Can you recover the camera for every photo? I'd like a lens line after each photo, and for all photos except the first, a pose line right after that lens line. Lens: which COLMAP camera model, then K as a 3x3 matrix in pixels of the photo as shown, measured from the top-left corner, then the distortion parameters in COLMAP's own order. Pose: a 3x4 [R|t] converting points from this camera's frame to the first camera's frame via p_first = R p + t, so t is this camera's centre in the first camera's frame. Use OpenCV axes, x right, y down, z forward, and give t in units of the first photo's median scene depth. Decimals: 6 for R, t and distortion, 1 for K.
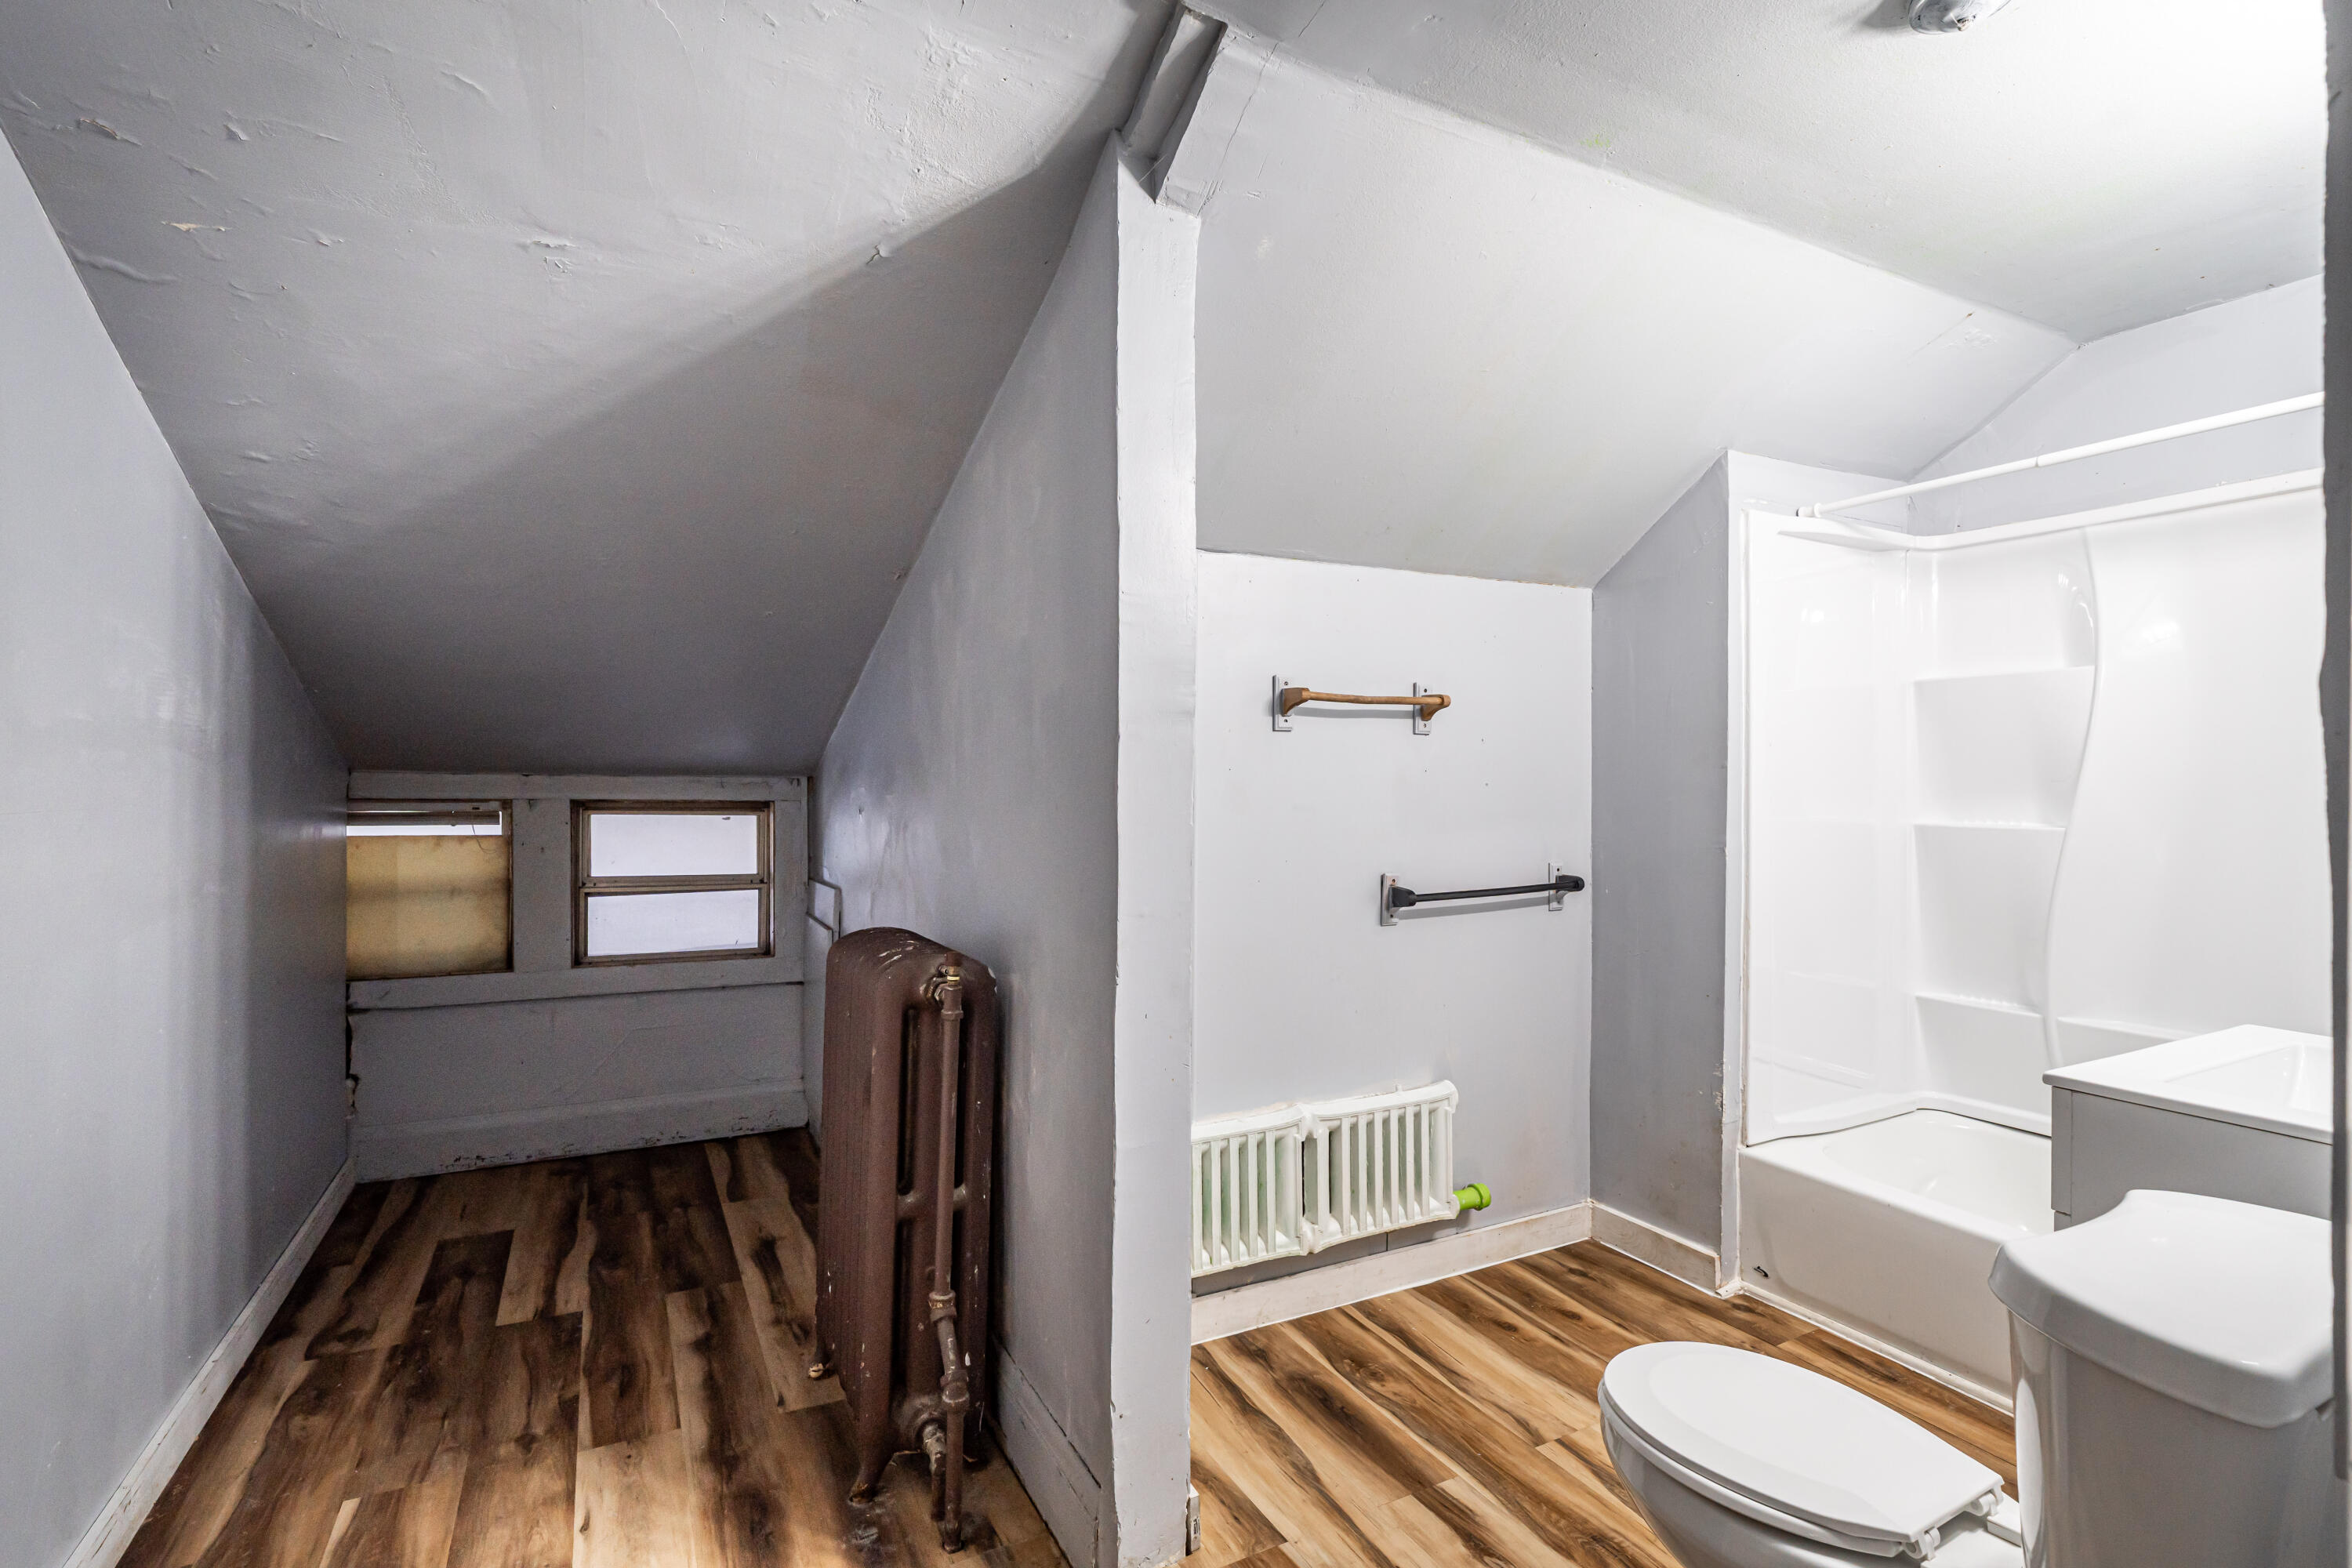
lens RADIAL K [[1071.7, 0, 1181.3], [0, 1071.7, 776.0], [0, 0, 1]] dist [-0.004446, 0.001220]
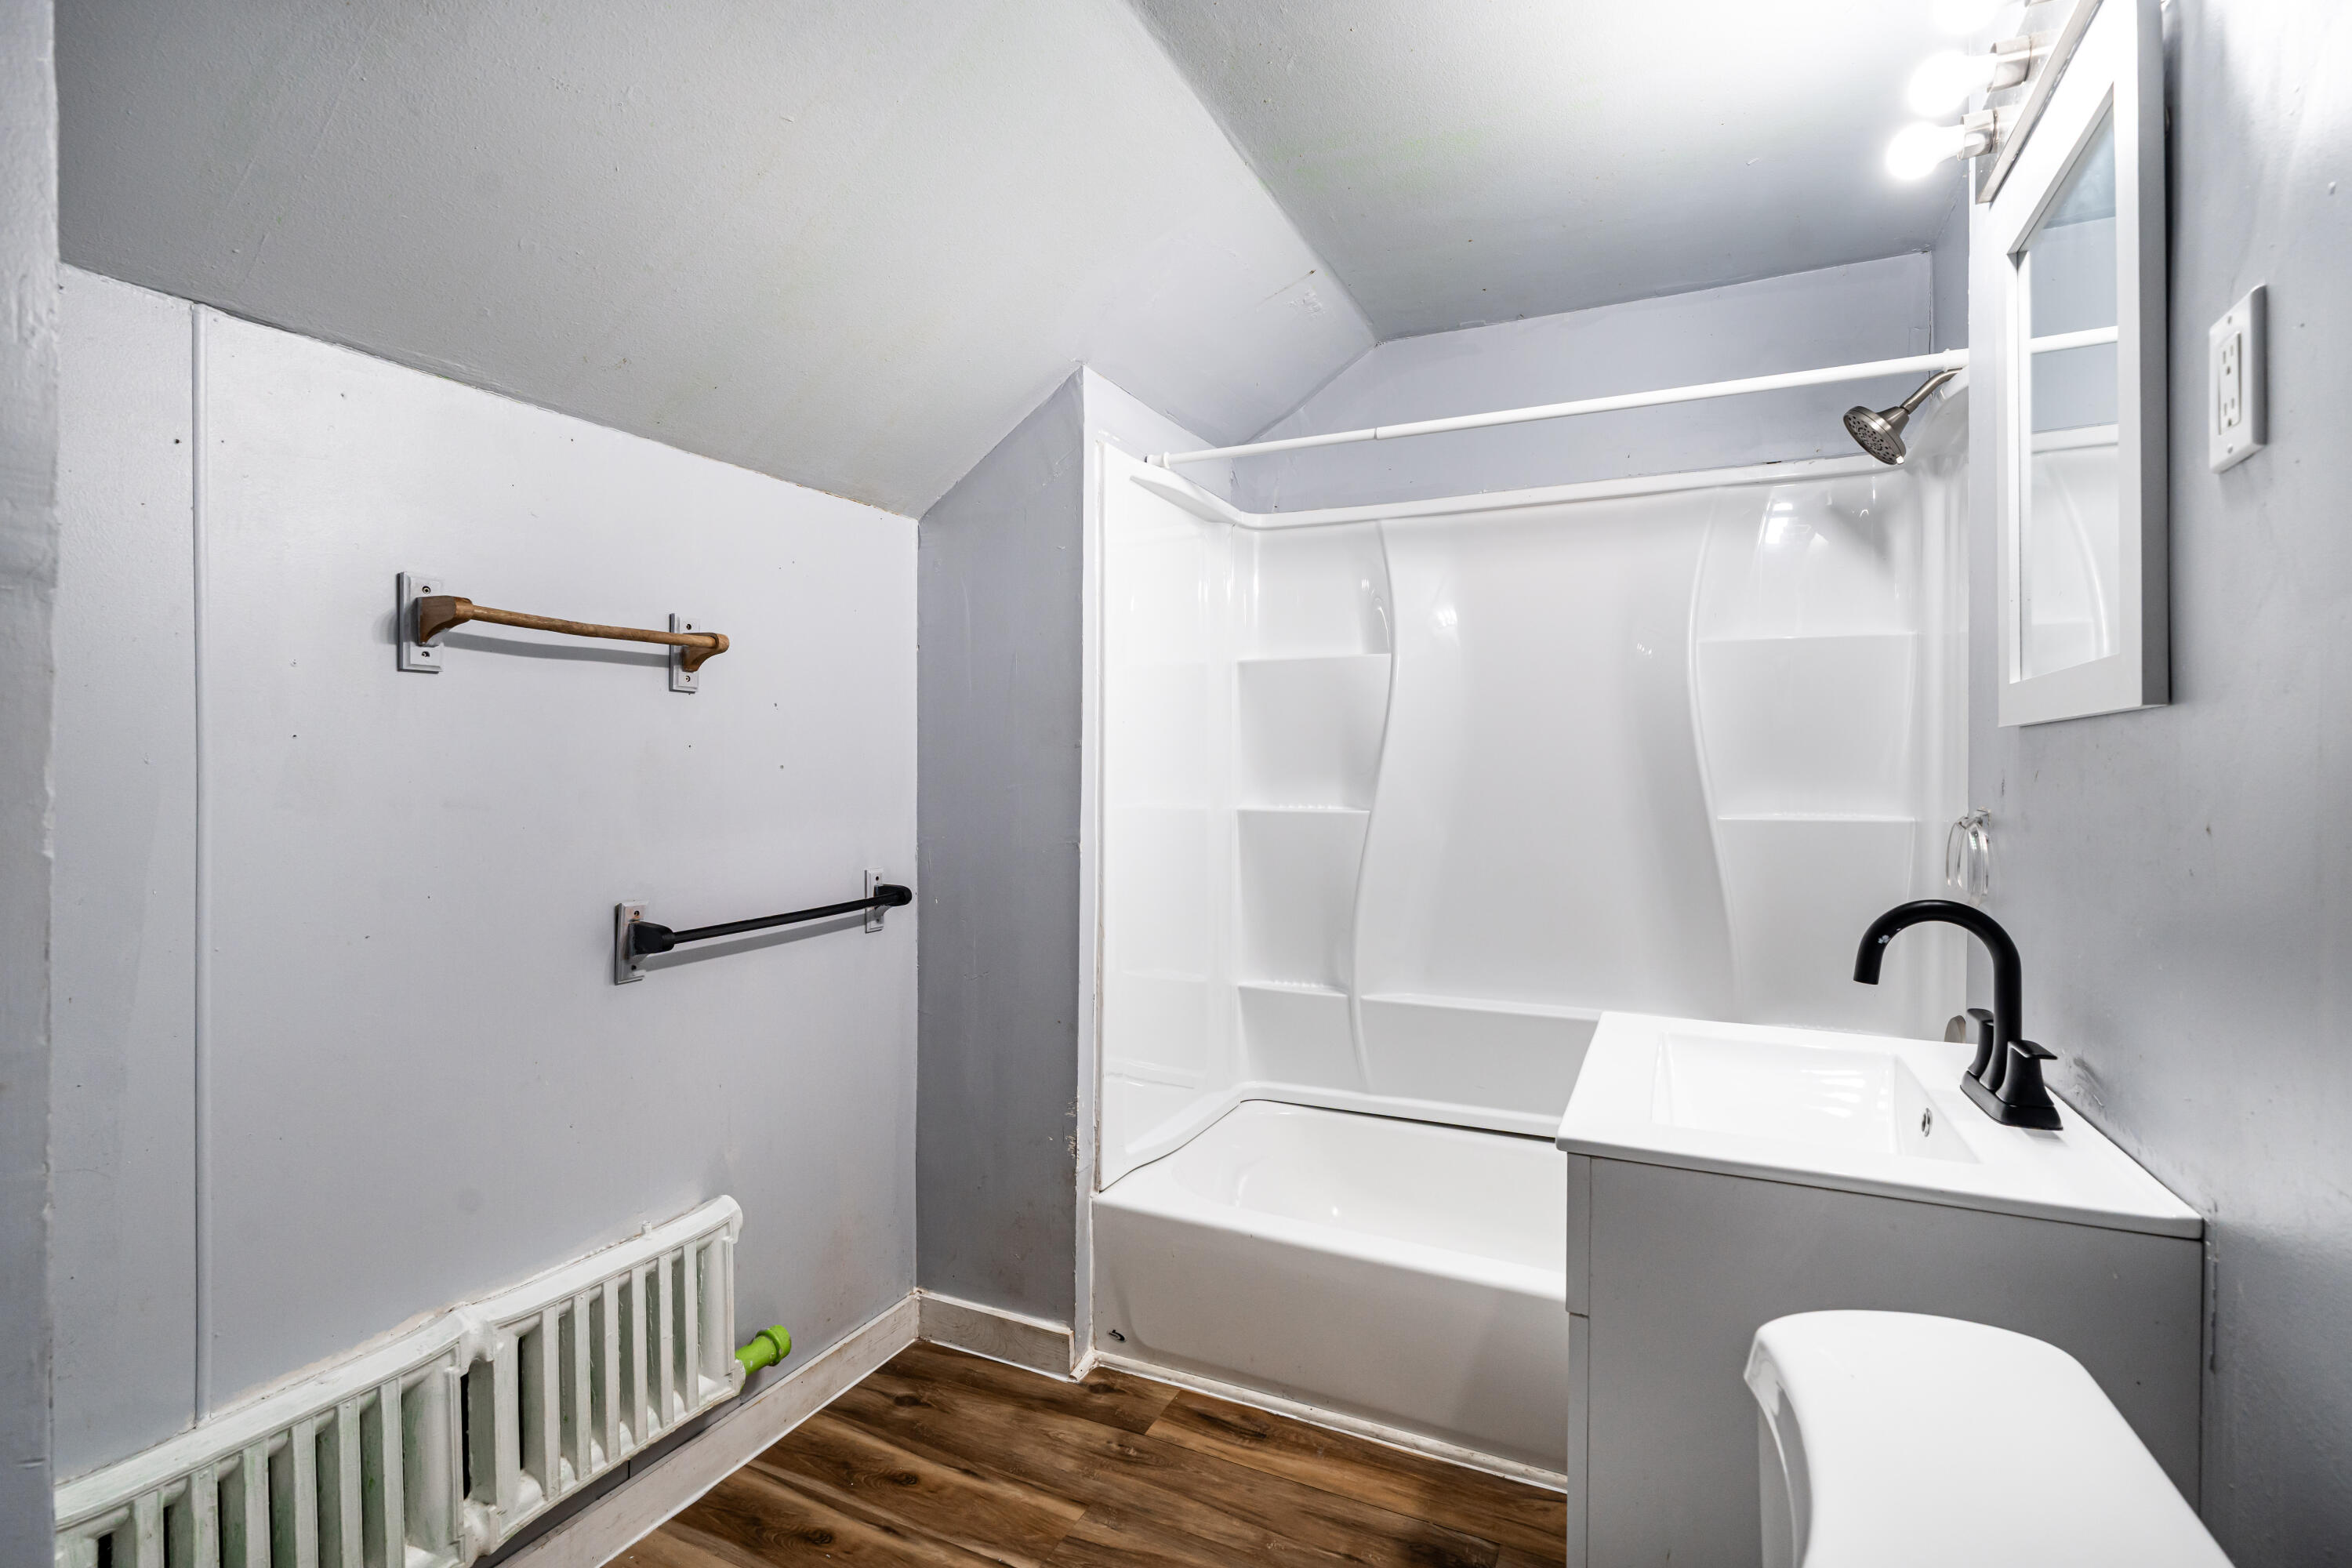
lens RADIAL K [[1067.1, 0, 1212.3], [0, 1067.1, 783.7], [0, 0, 1]] dist [-0.011632, 0.006278]
pose [[0.779890, -0.005937, 0.625888, 0.068564], [-0.005110, 0.999861, 0.015852, 0.006956], [-0.625895, -0.015561, 0.779752, 0.285326]]
